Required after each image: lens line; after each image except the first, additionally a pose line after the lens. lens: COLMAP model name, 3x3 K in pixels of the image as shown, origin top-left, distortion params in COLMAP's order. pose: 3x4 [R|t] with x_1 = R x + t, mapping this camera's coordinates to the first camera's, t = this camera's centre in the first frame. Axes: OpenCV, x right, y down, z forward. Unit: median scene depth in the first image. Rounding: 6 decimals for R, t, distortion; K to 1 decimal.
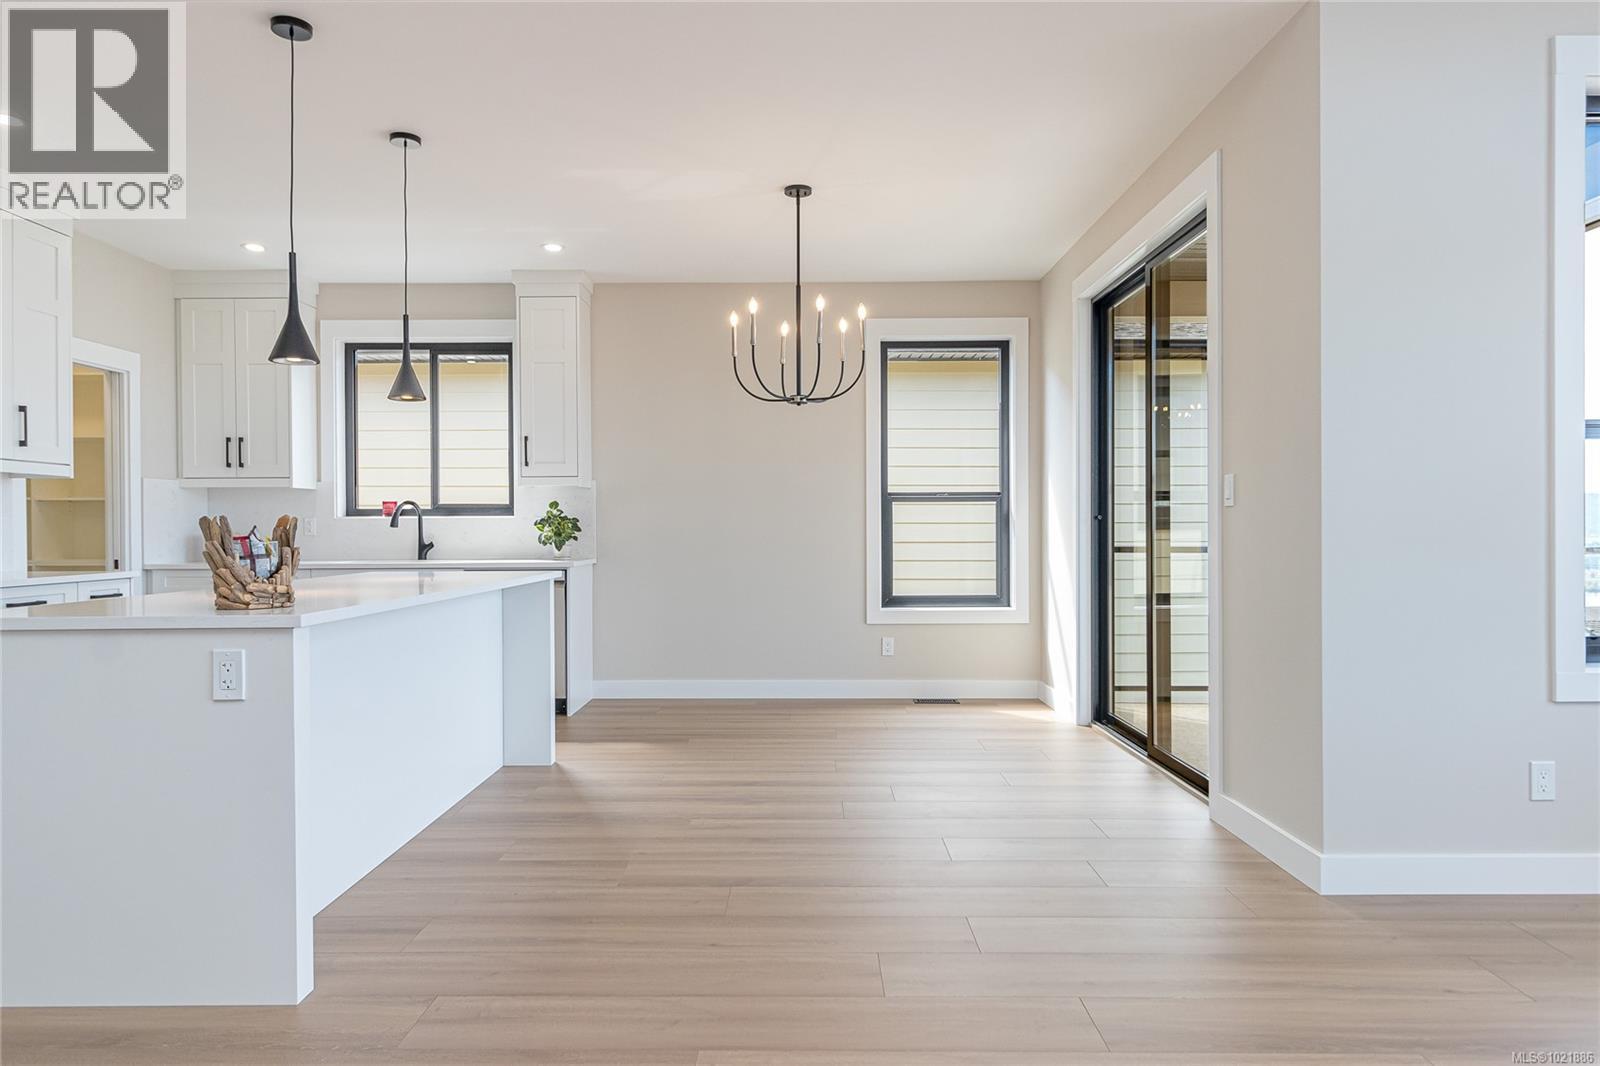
lens RADIAL K [[990.6, 0, 791.7], [0, 990.6, 534.5], [0, 0, 1]] dist [0.001961, -0.000543]
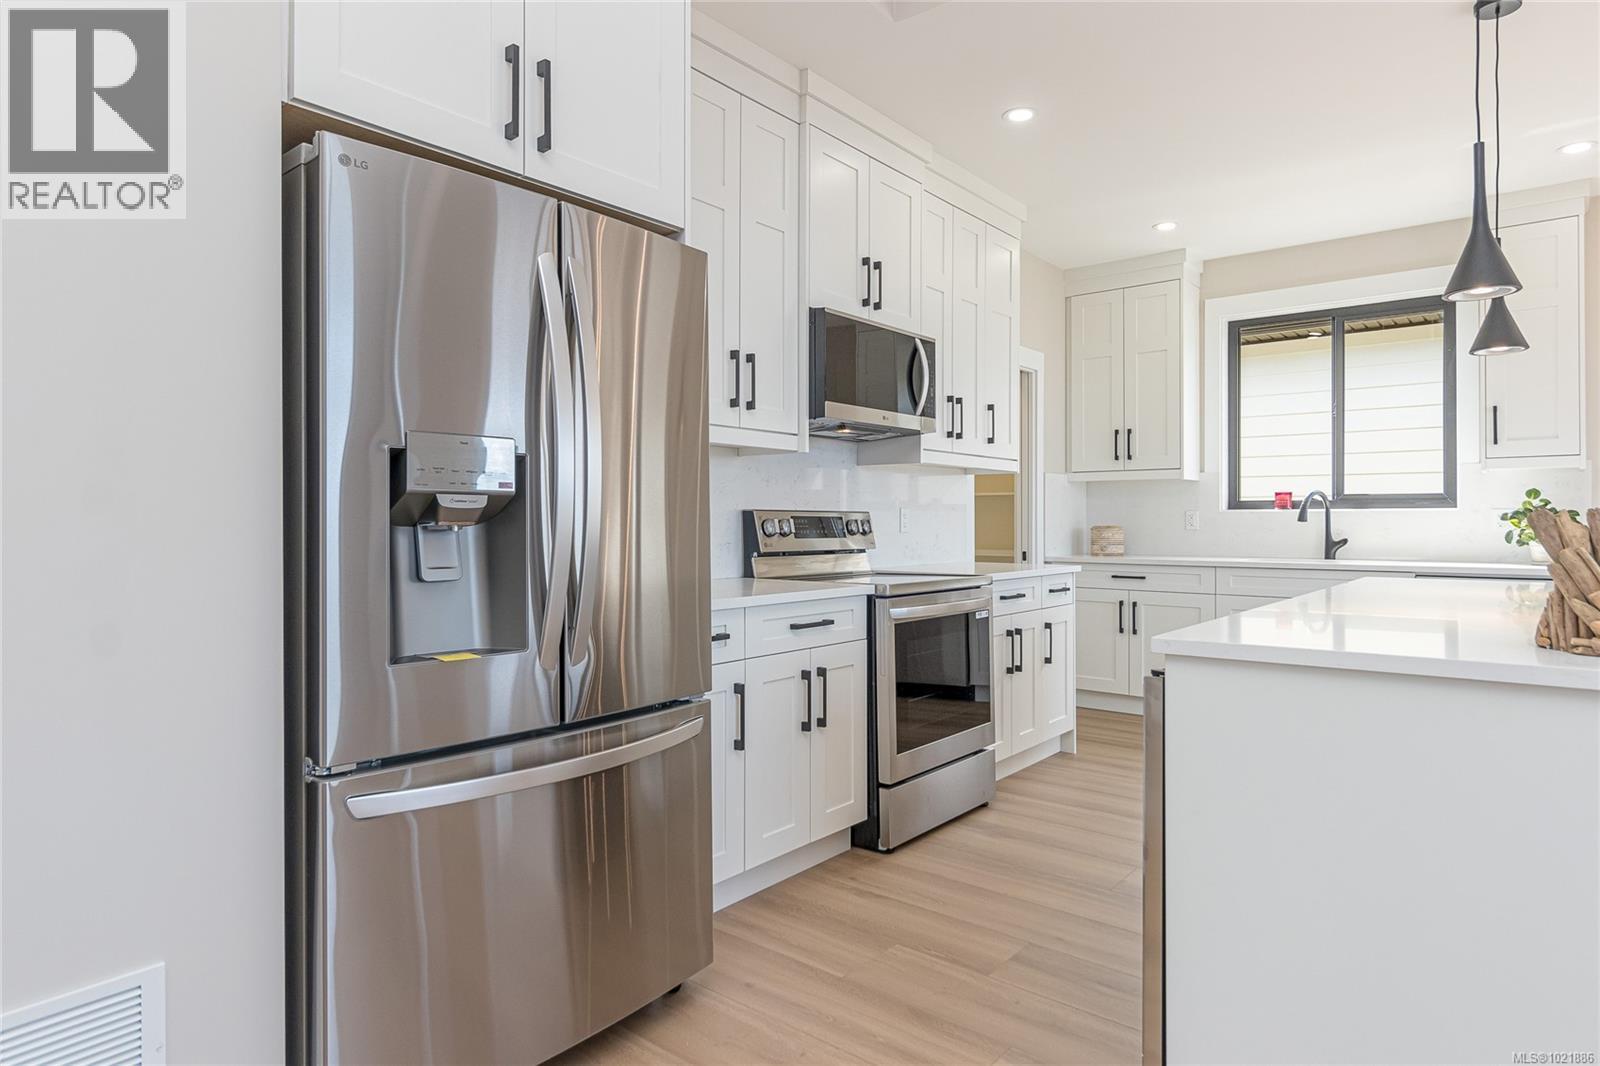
lens RADIAL K [[921.5, 0, 796.7], [0, 921.5, 517.4], [0, 0, 1]] dist [-0.003599, -0.001300]
pose [[0.775587, 0.001813, -0.631239, -0.235728], [-0.007999, 0.999944, -0.006956, -0.001662], [0.631191, 0.010444, 0.775557, 0.086482]]
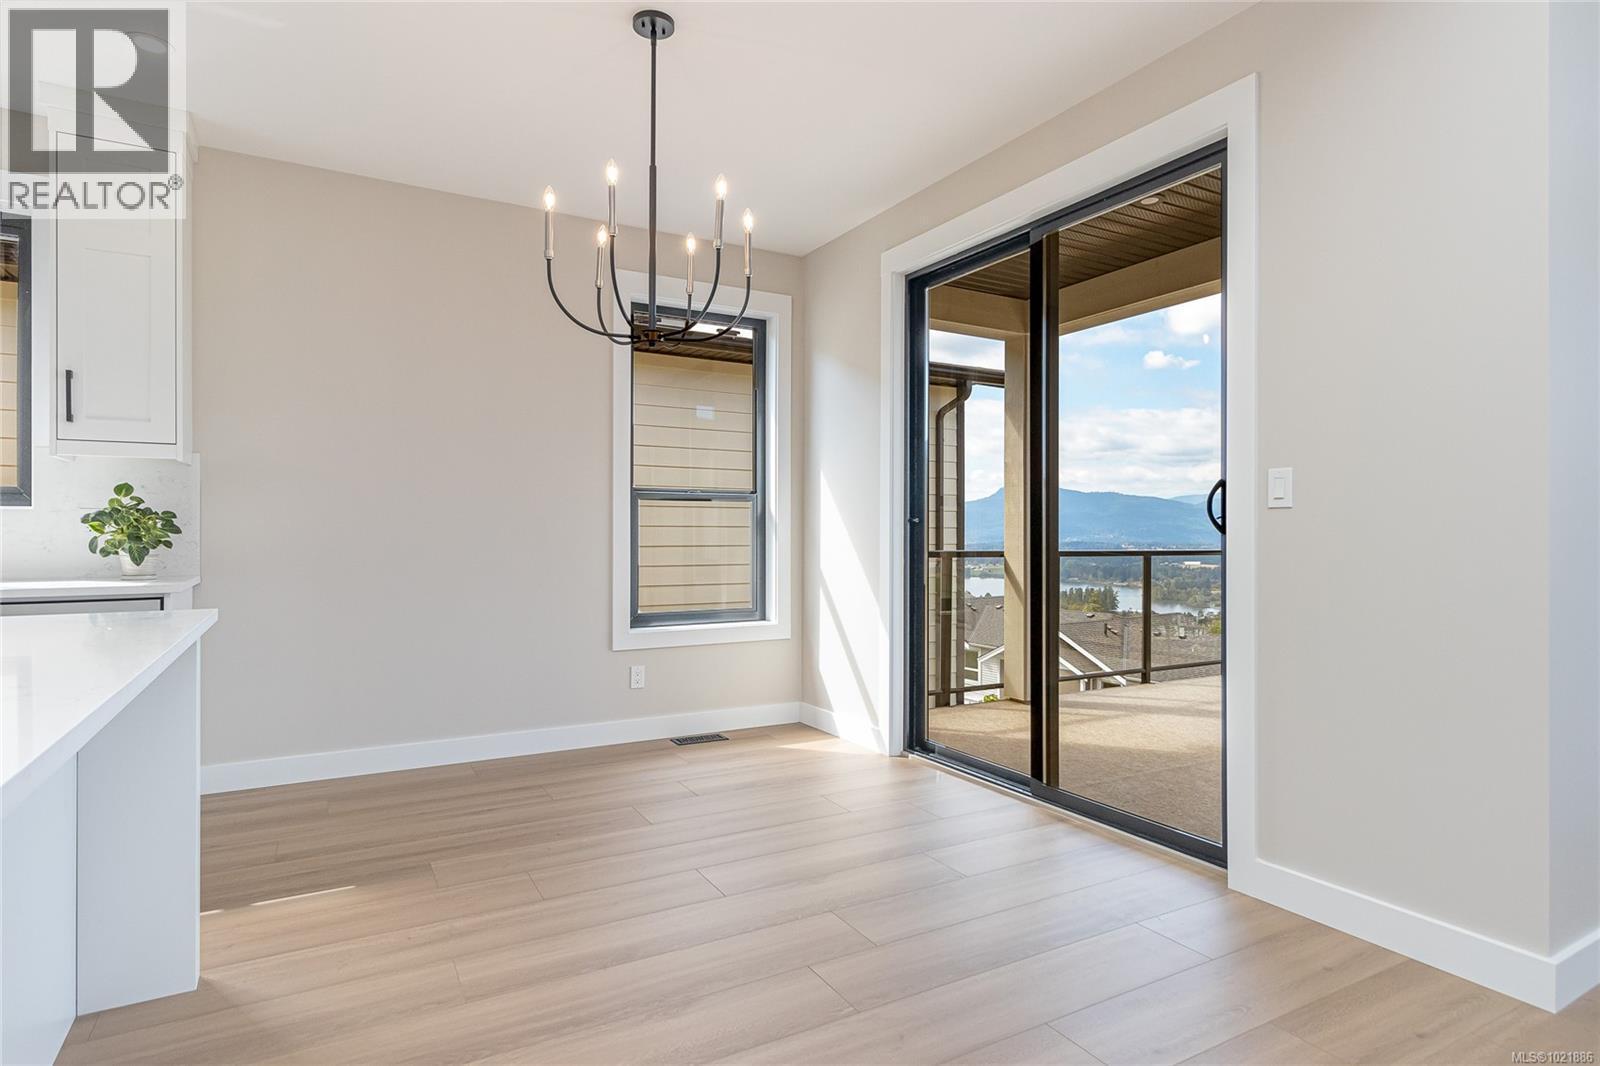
lens RADIAL K [[861.9, 0, 796.2], [0, 861.9, 530.0], [0, 0, 1]] dist [0.003111, -0.000164]
pose [[0.865507, 0.005992, 0.500861, -0.149733], [-0.002701, 0.999970, -0.007297, -0.002175], [-0.500890, 0.004963, 0.865497, 0.338601]]
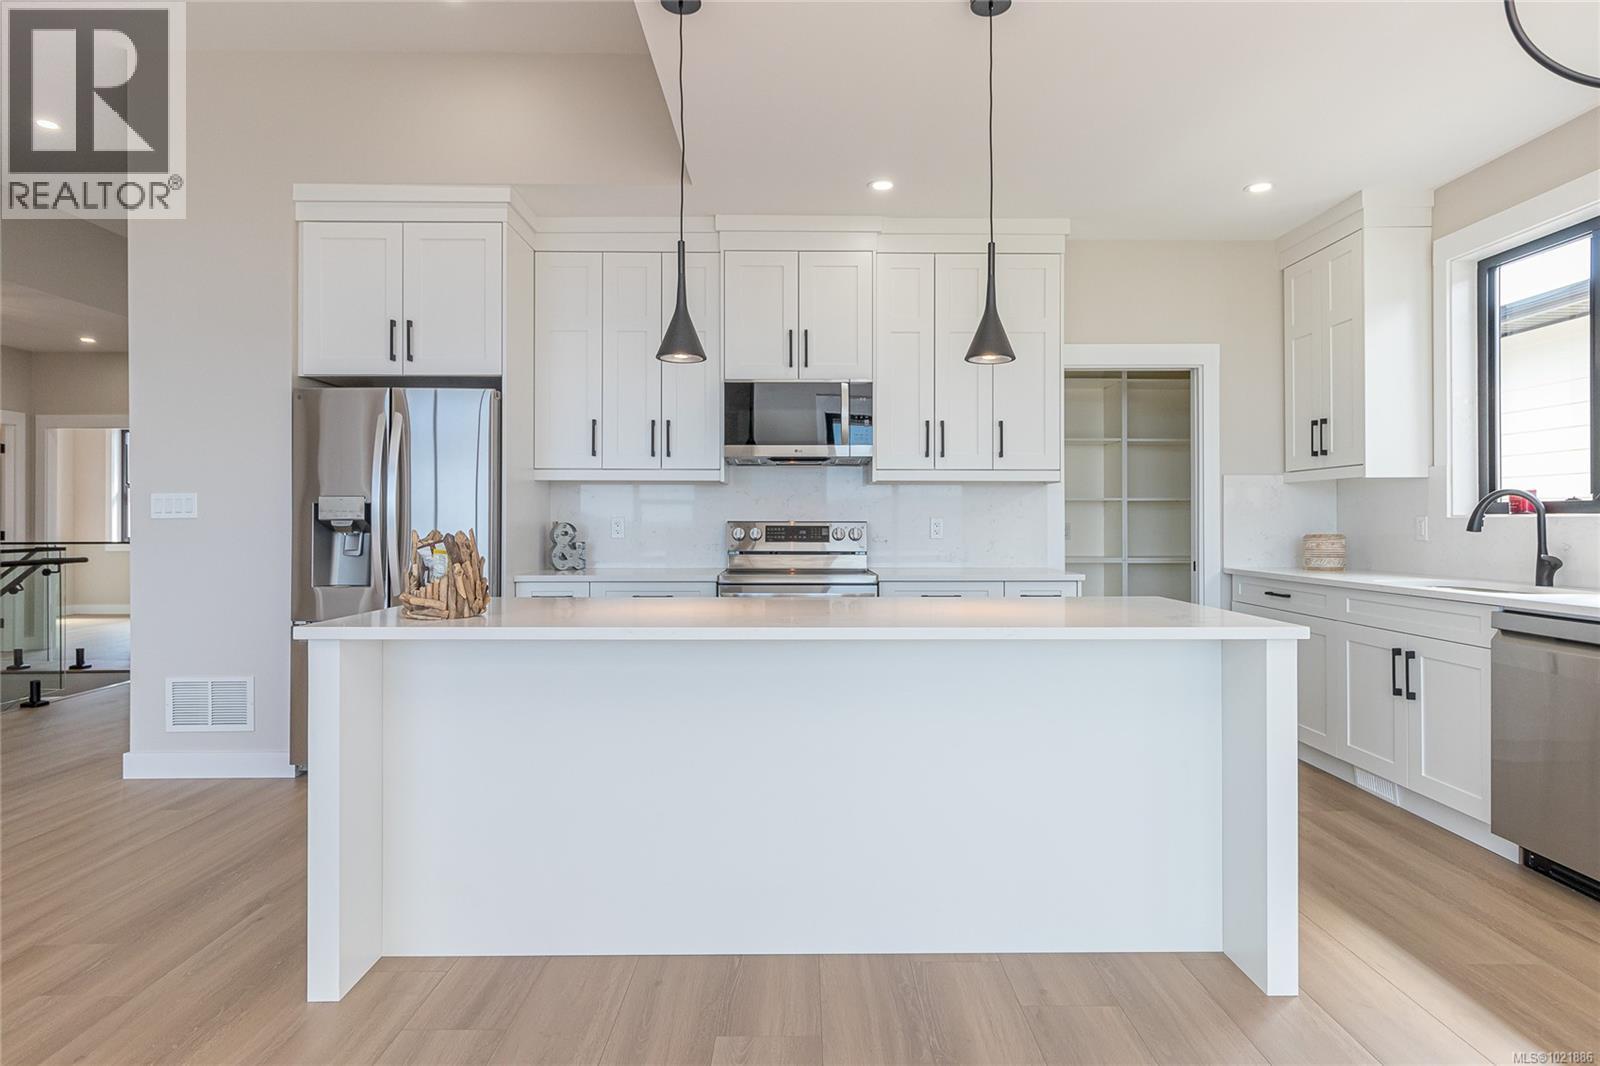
lens RADIAL K [[878.6, 0, 799.9], [0, 878.6, 523.3], [0, 0, 1]] dist [0.003391, -0.000509]
pose [[0.022788, 0.007213, -0.999714, 0.160968], [-0.006431, 0.999954, 0.007068, -0.014077], [0.999720, 0.006268, 0.022834, 0.551761]]
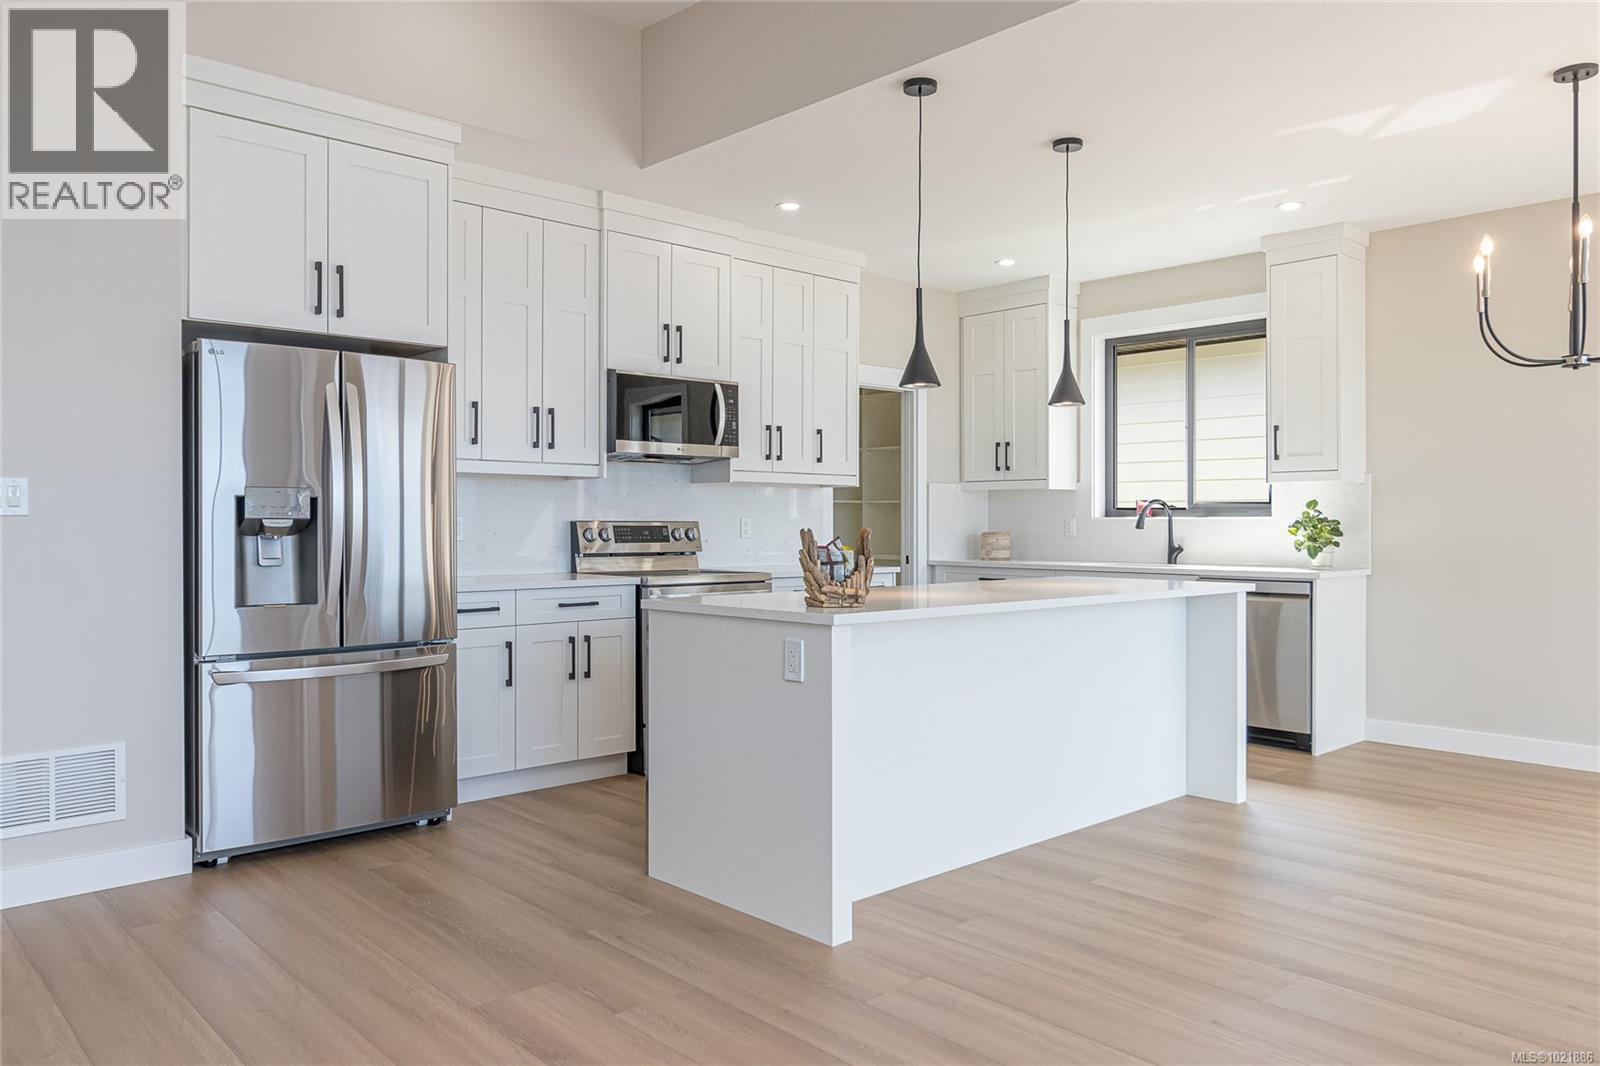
lens RADIAL K [[1124.5, 0, 792.1], [0, 1124.5, 524.7], [0, 0, 1]] dist [-0.001886, -0.003666]
pose [[0.680872, 0.007338, -0.732366, 0.163181], [-0.009030, 0.999958, 0.001625, -0.010092], [0.732347, 0.005507, 0.680909, 0.020291]]
